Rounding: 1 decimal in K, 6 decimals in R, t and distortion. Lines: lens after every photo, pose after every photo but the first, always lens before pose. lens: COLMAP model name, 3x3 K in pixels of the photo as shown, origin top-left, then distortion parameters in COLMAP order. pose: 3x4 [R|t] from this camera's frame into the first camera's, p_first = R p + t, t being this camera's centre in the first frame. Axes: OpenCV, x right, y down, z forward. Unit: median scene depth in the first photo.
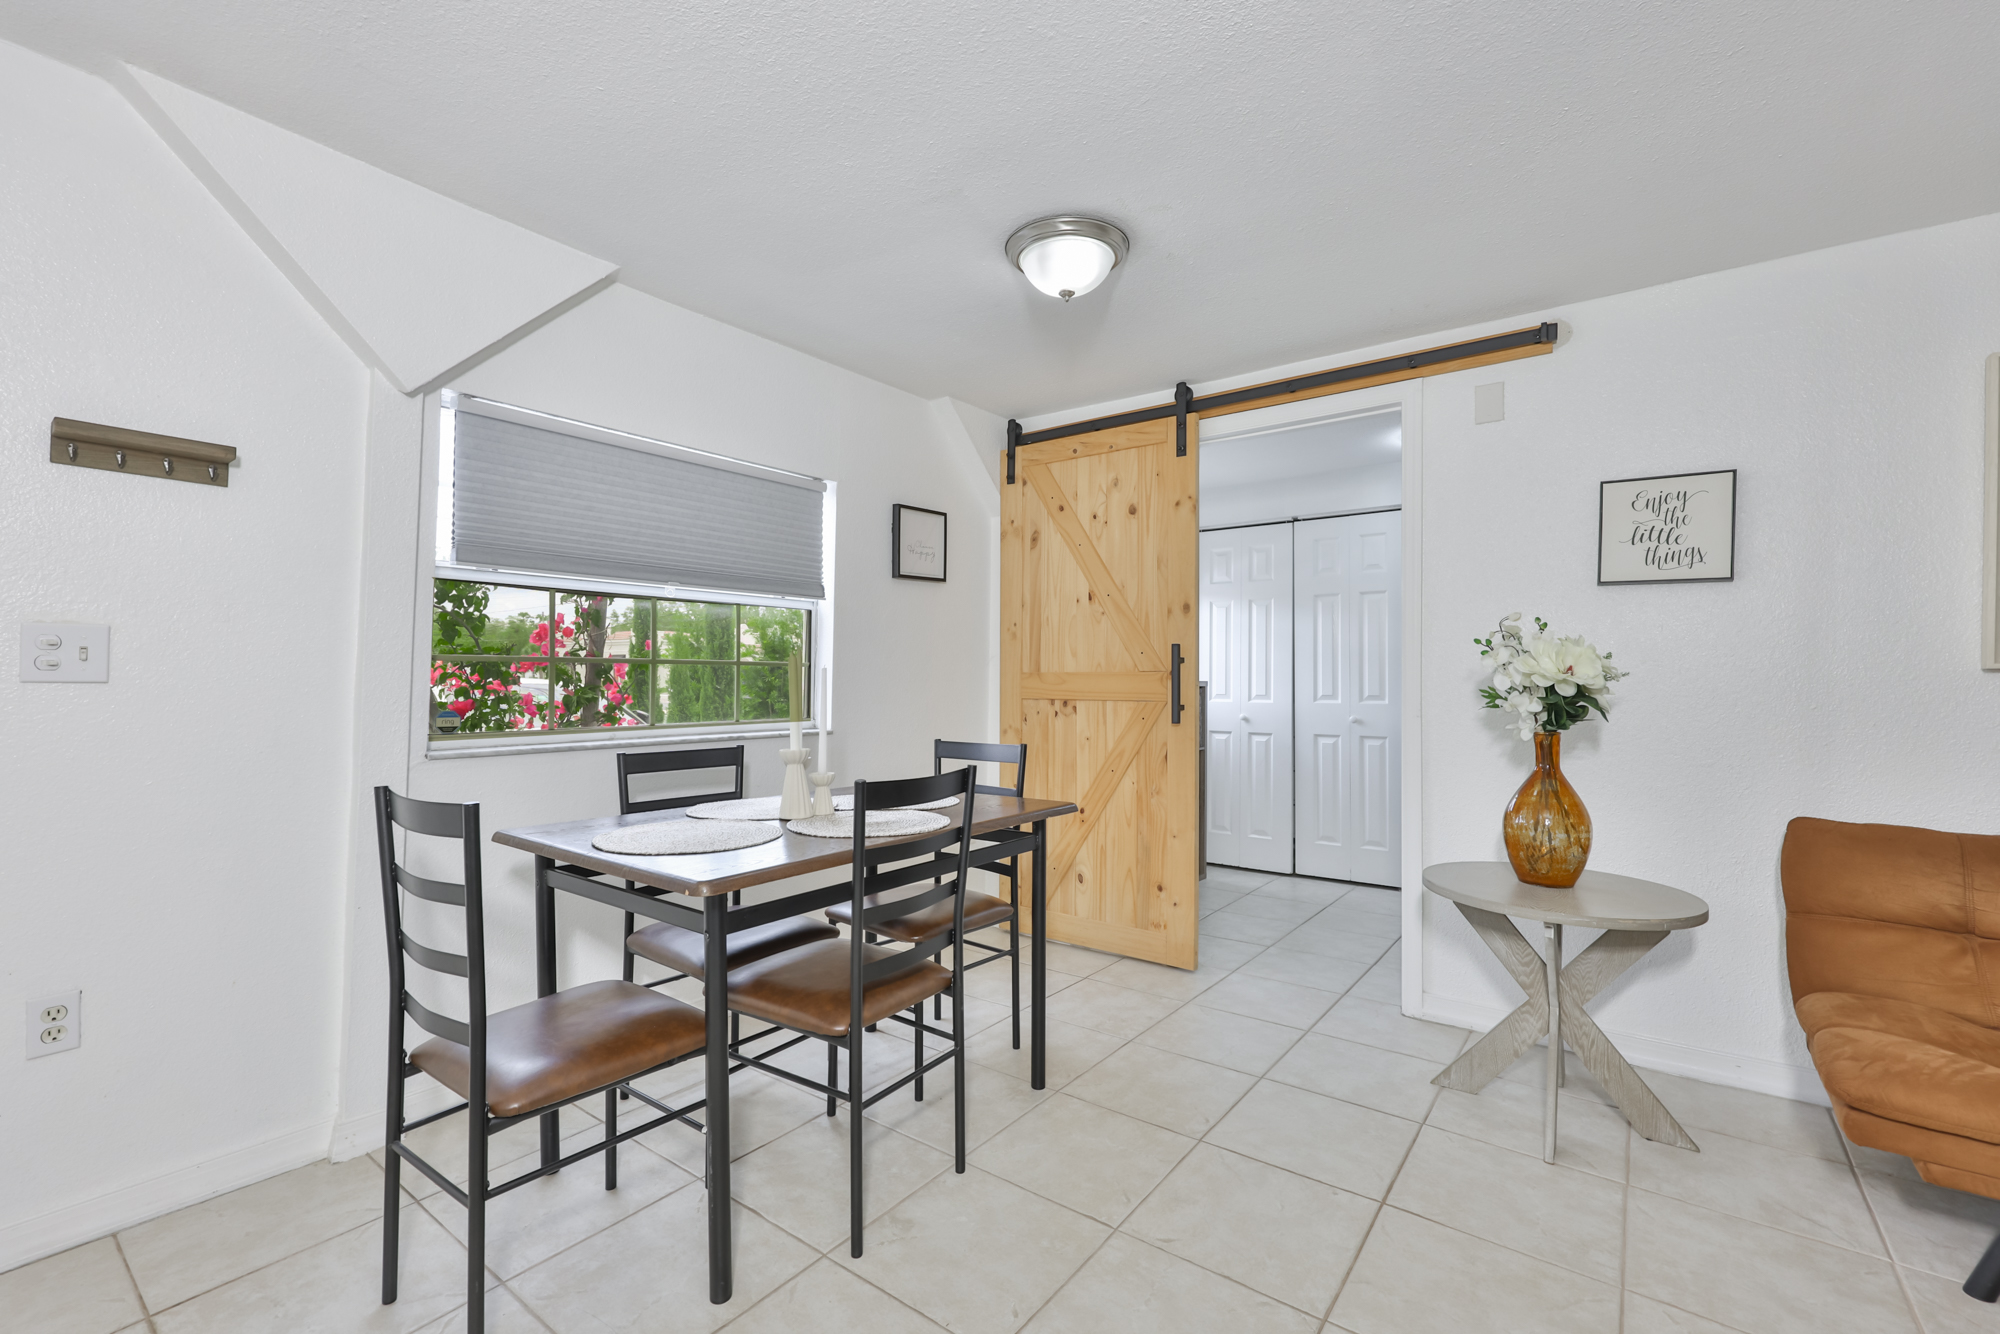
lens RADIAL K [[846.1, 0, 1003.4], [0, 846.1, 664.3], [0, 0, 1]] dist [-0.006101, 0.003054]
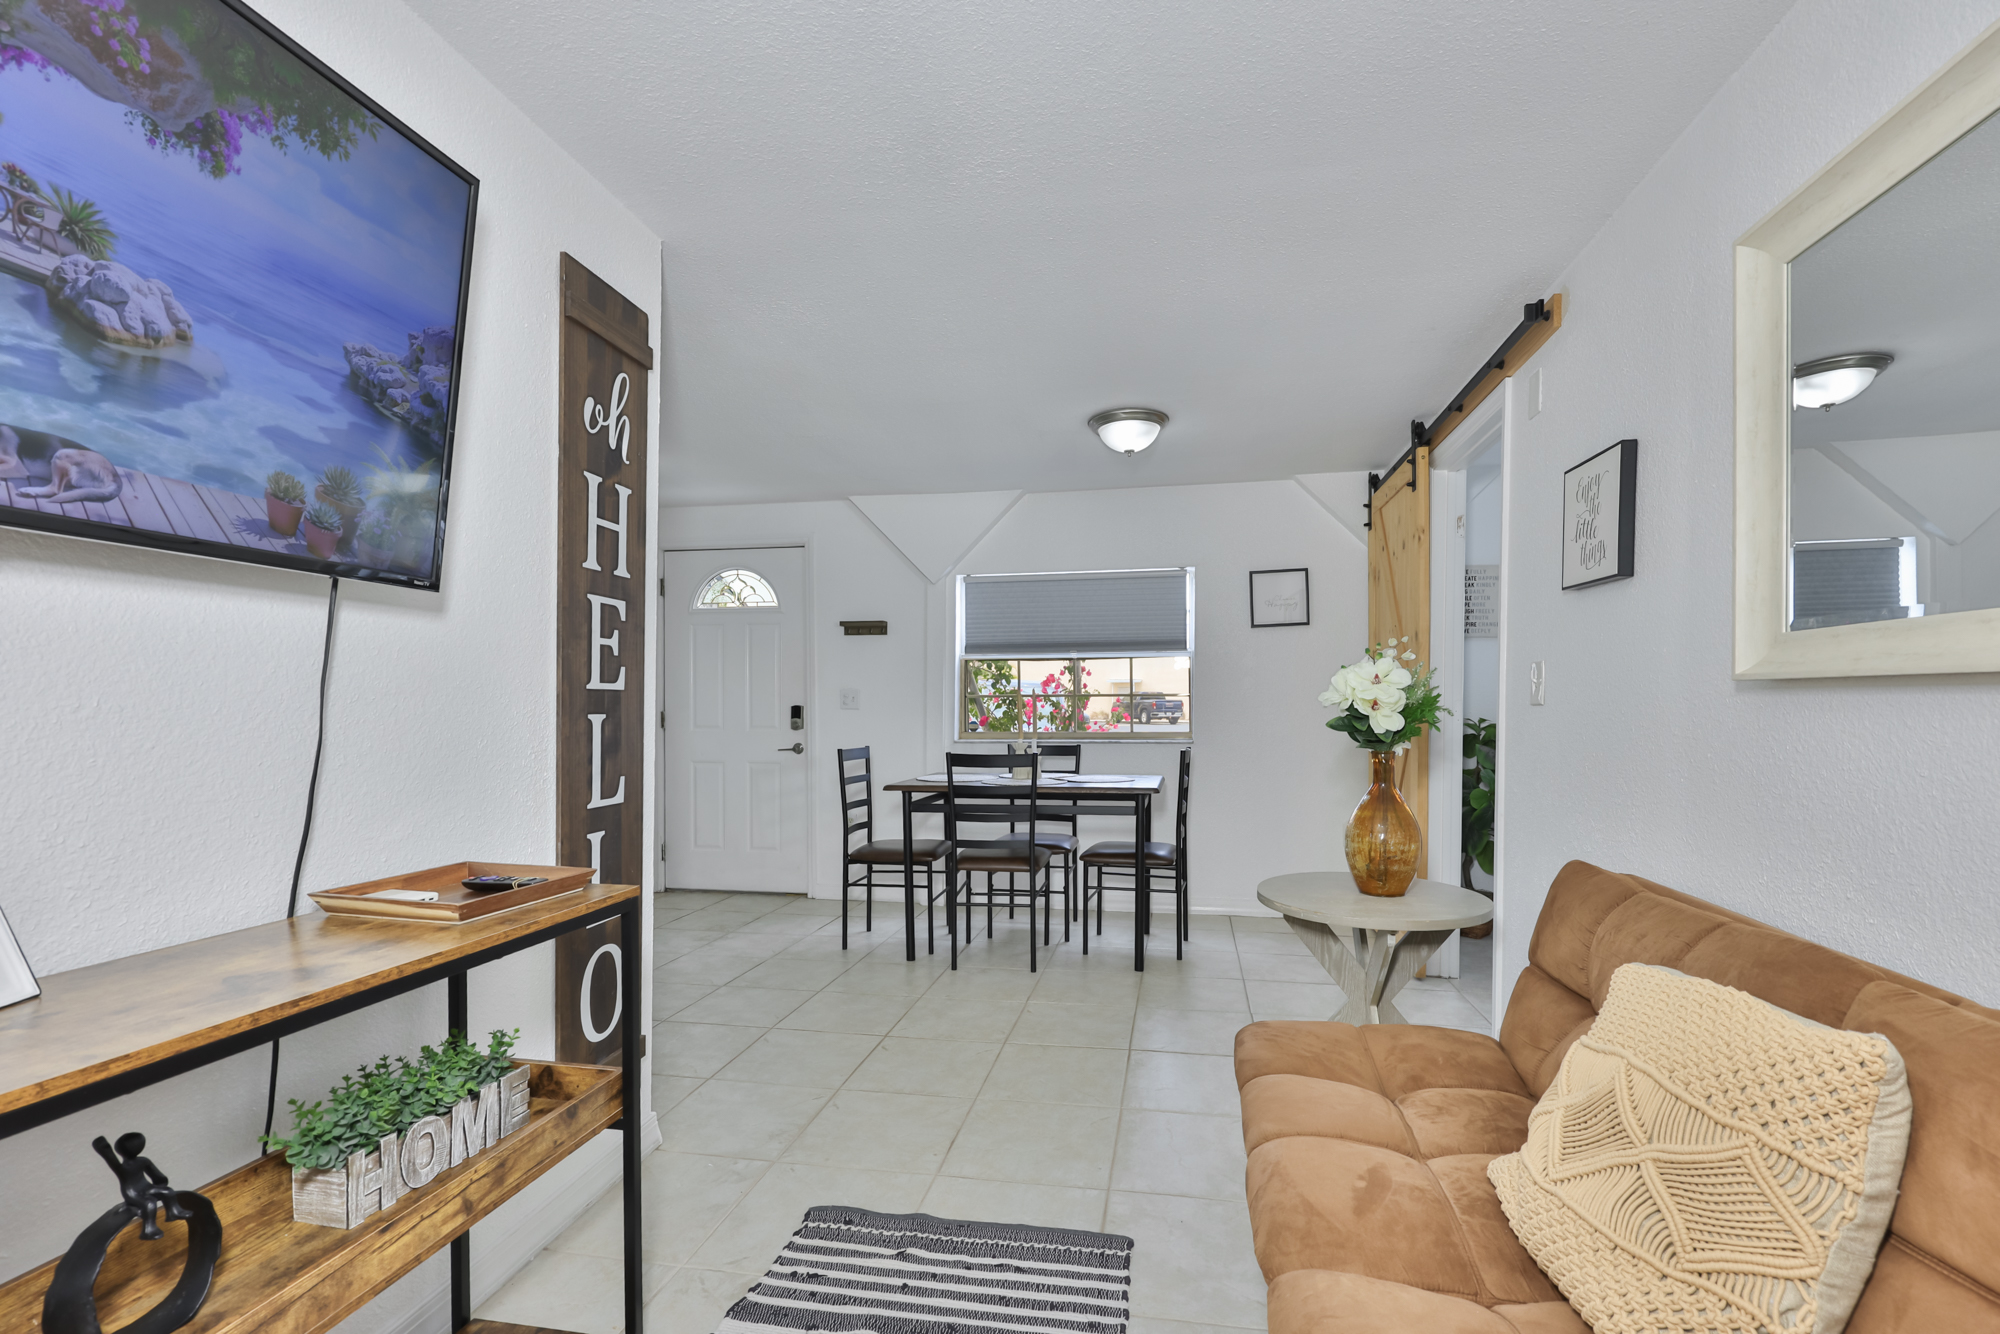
lens RADIAL K [[865.8, 0, 1031.0], [0, 865.8, 705.1], [0, 0, 1]] dist [0.000956, -0.000283]
pose [[0.455882, -0.005777, -0.890021, 1.288396], [0.020538, 0.999781, 0.004030, 0.006787], [0.889803, -0.020116, 0.455901, 0.113732]]
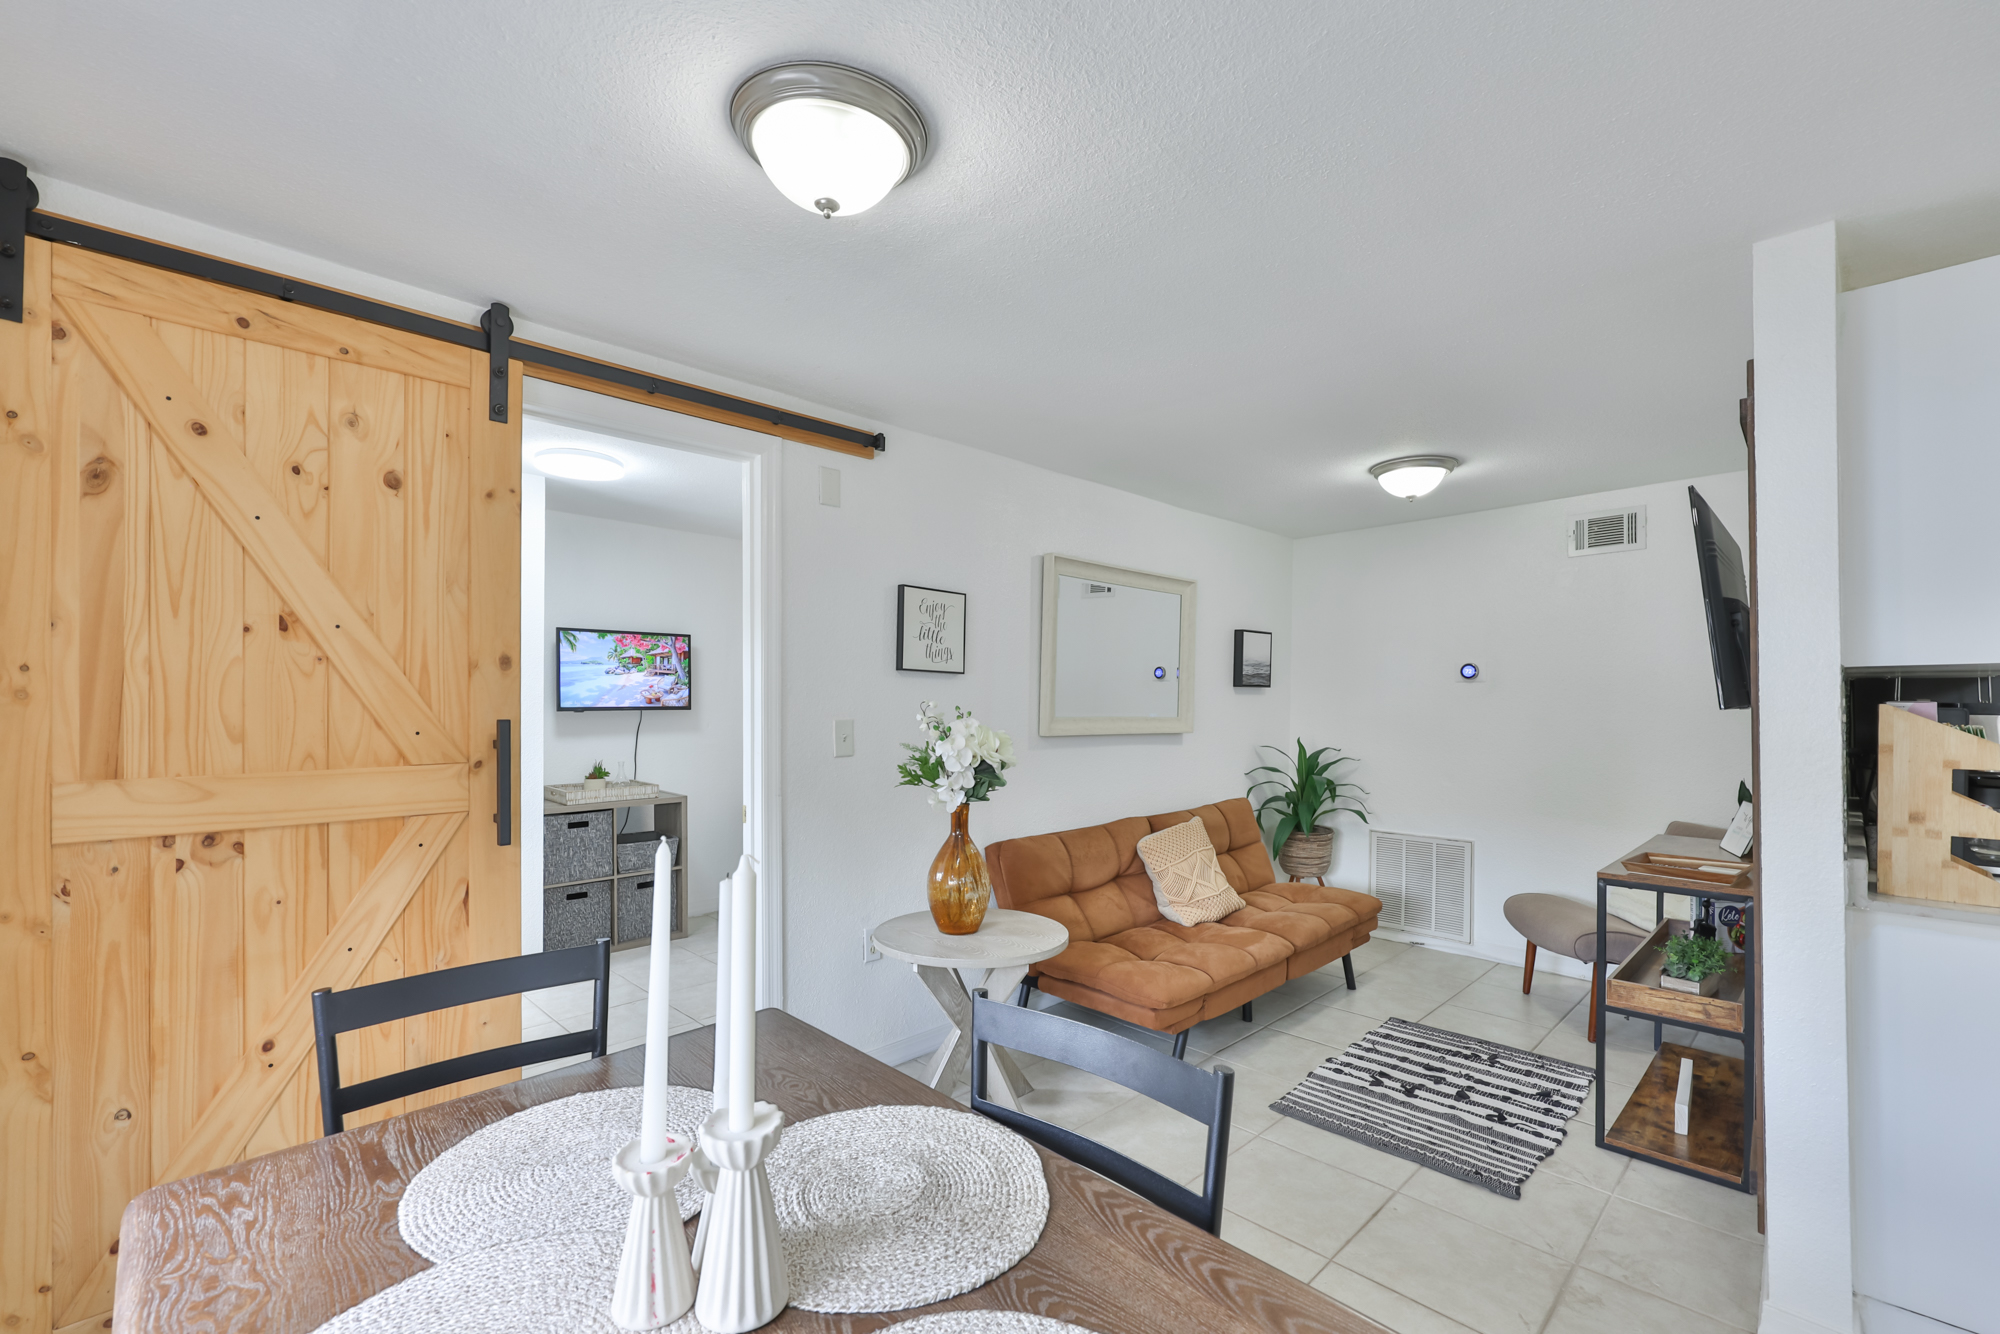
lens RADIAL K [[846.1, 0, 989.1], [0, 846.1, 699.2], [0, 0, 1]] dist [-0.006101, 0.003054]
pose [[0.153658, -0.007980, 0.988092, -0.482712], [-0.026261, 0.999581, 0.012157, -0.074413], [-0.987775, -0.027816, 0.153384, 0.715002]]
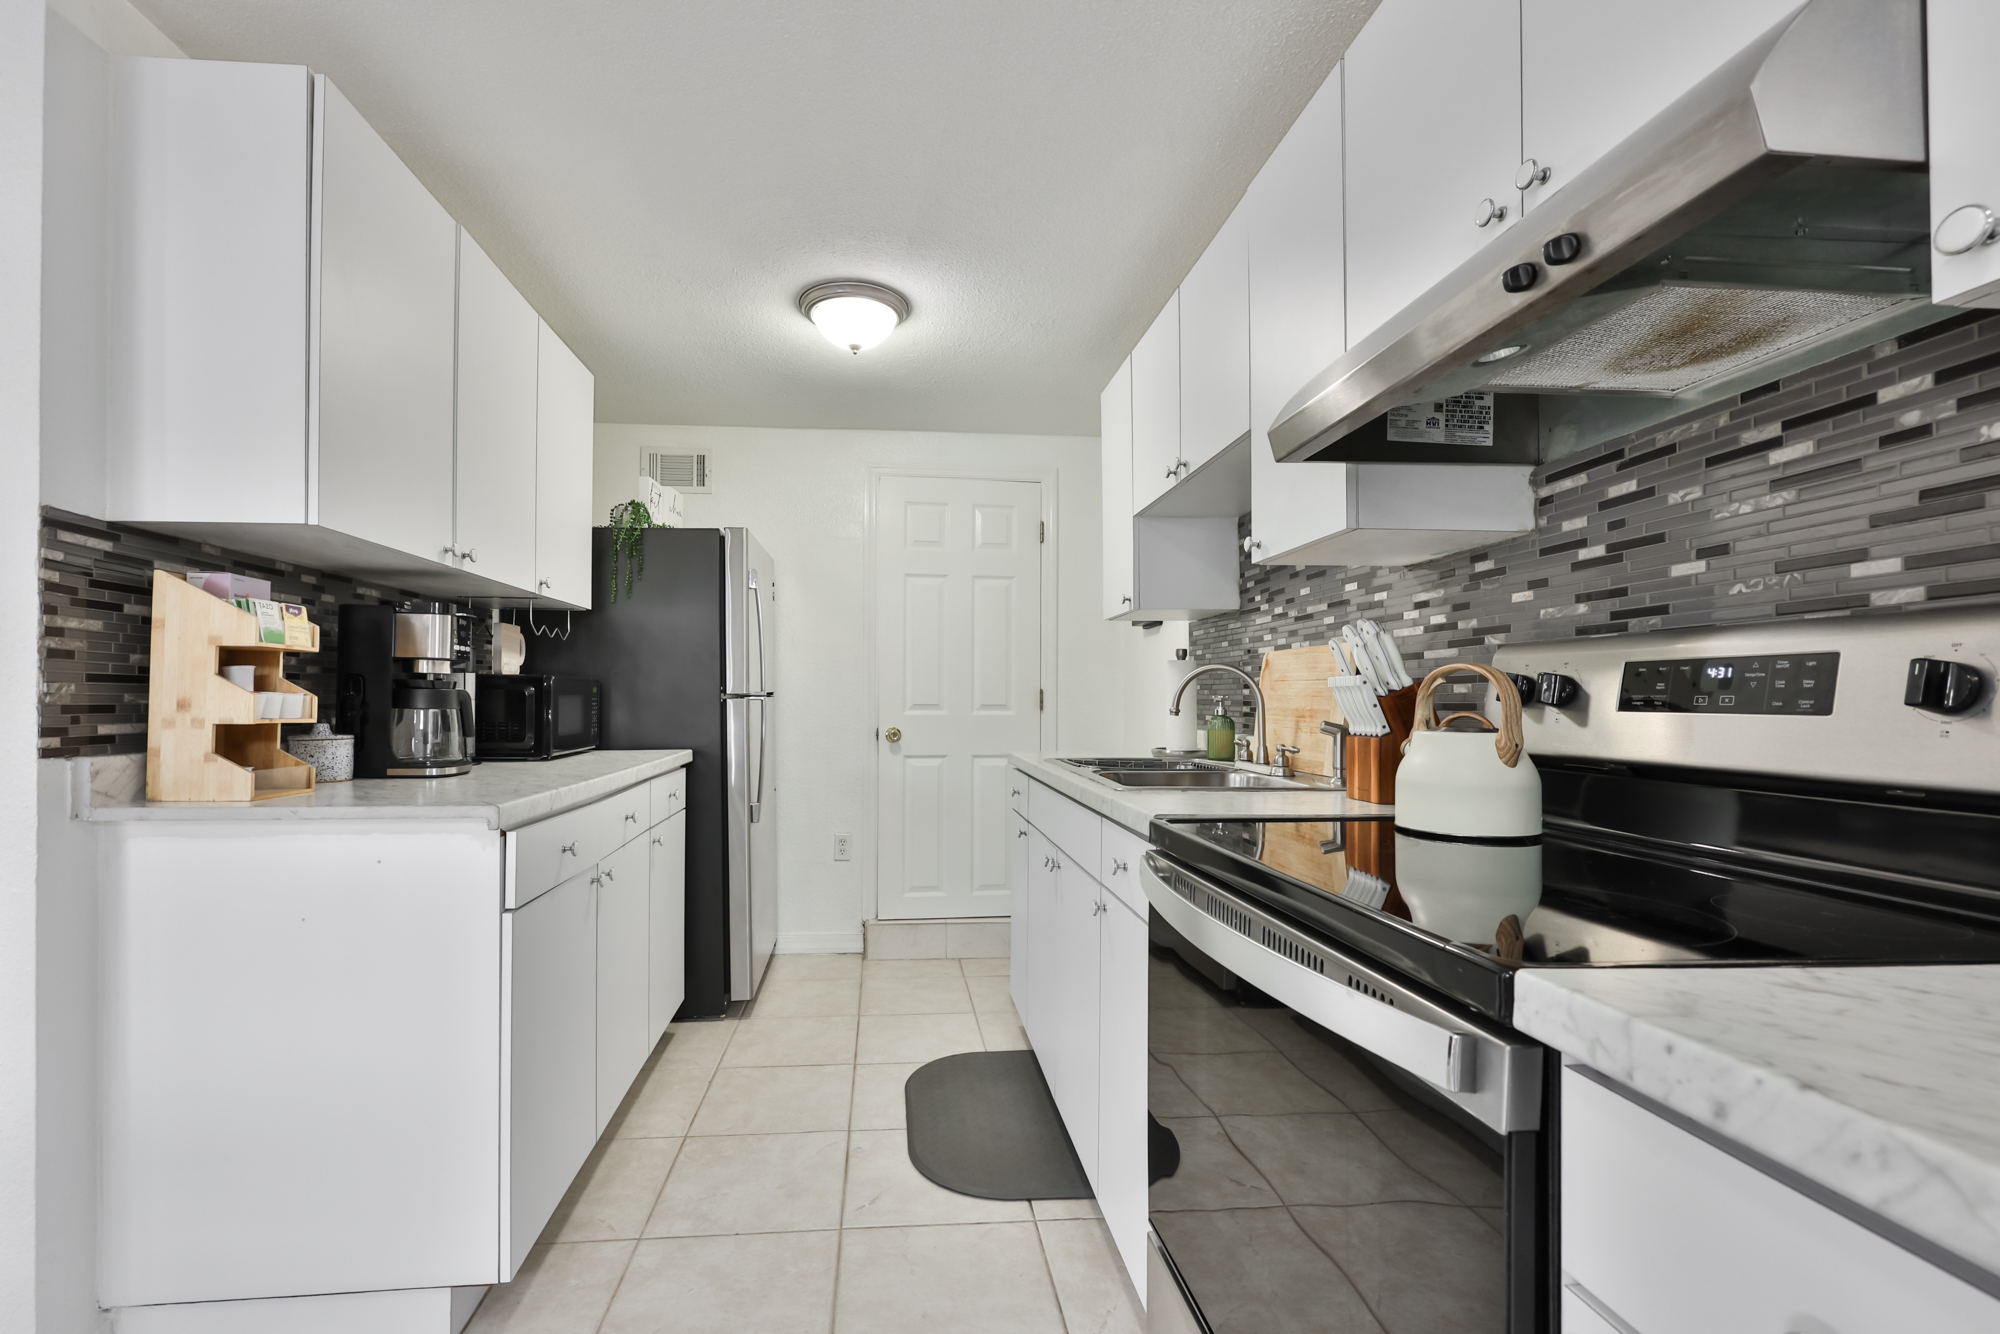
lens RADIAL K [[865.8, 0, 950.5], [0, 865.8, 691.3], [0, 0, 1]] dist [0.000956, -0.000283]
pose [[-0.667926, -0.004295, 0.744215, -0.483020], [-0.031255, 0.999263, -0.022284, -0.000944], [-0.743571, -0.038145, -0.667568, 0.071178]]
